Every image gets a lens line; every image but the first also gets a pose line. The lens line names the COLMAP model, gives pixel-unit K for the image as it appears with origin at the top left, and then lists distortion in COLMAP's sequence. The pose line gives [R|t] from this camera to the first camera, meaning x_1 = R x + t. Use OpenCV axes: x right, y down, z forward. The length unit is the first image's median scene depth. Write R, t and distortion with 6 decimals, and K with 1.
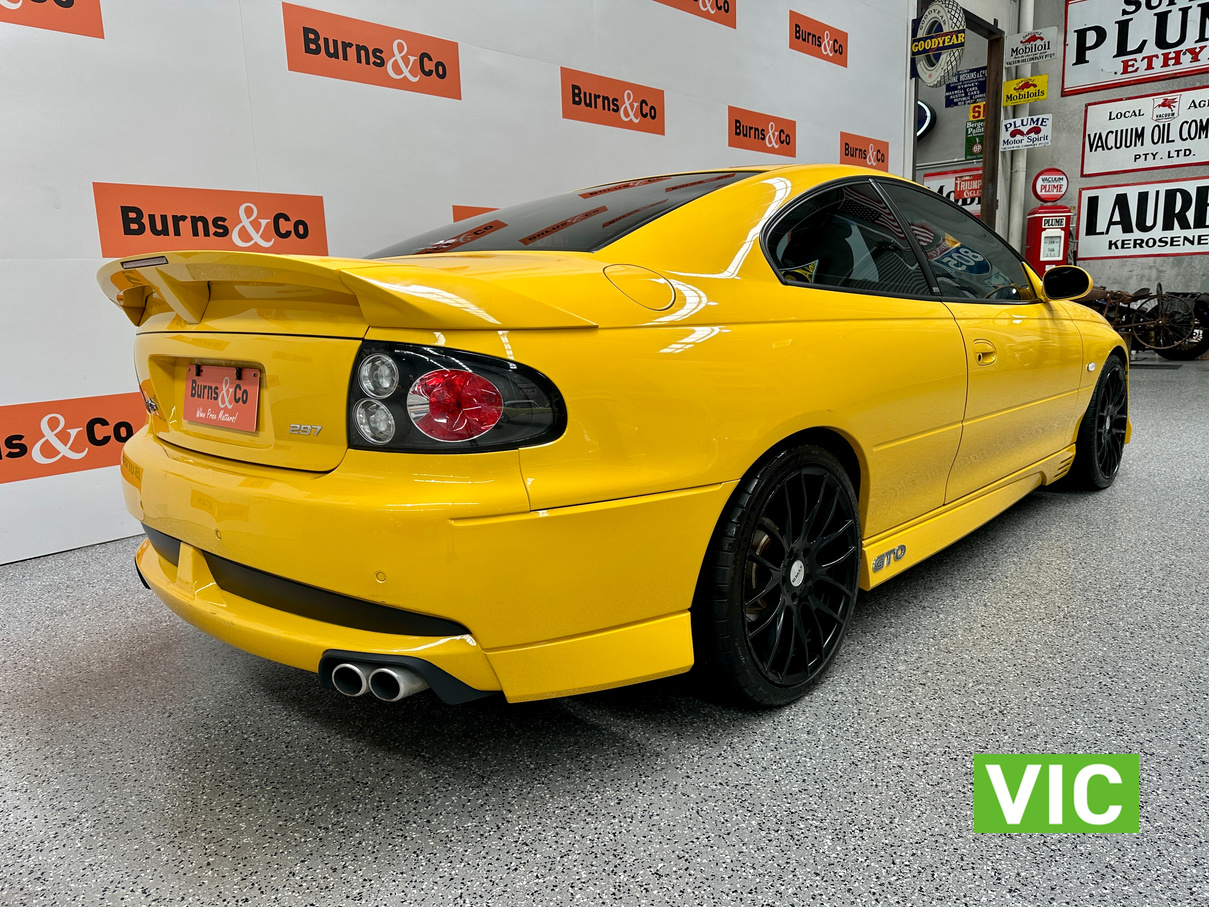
lens RADIAL K [[896.3, 0, 655.6], [0, 896.3, 457.9], [0, 0, 1]] dist [0.033071, -0.047735]
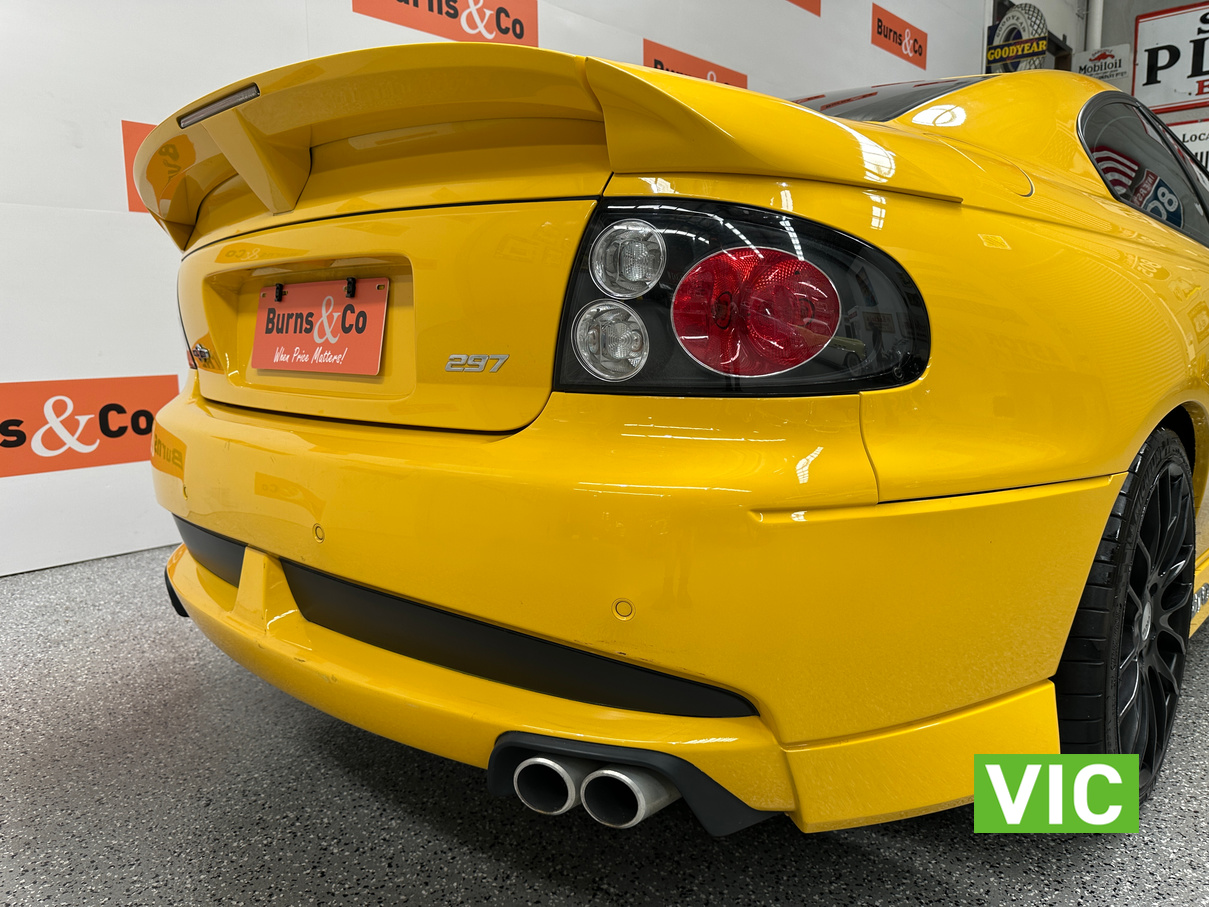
lens RADIAL K [[896.3, 0, 646.9], [0, 896.3, 458.2], [0, 0, 1]] dist [0.033071, -0.047735]
pose [[0.999607, 0.026355, -0.009515, -0.226039], [-0.026710, 0.998869, -0.039328, 0.045905], [0.008468, 0.039566, 0.999181, 0.338056]]
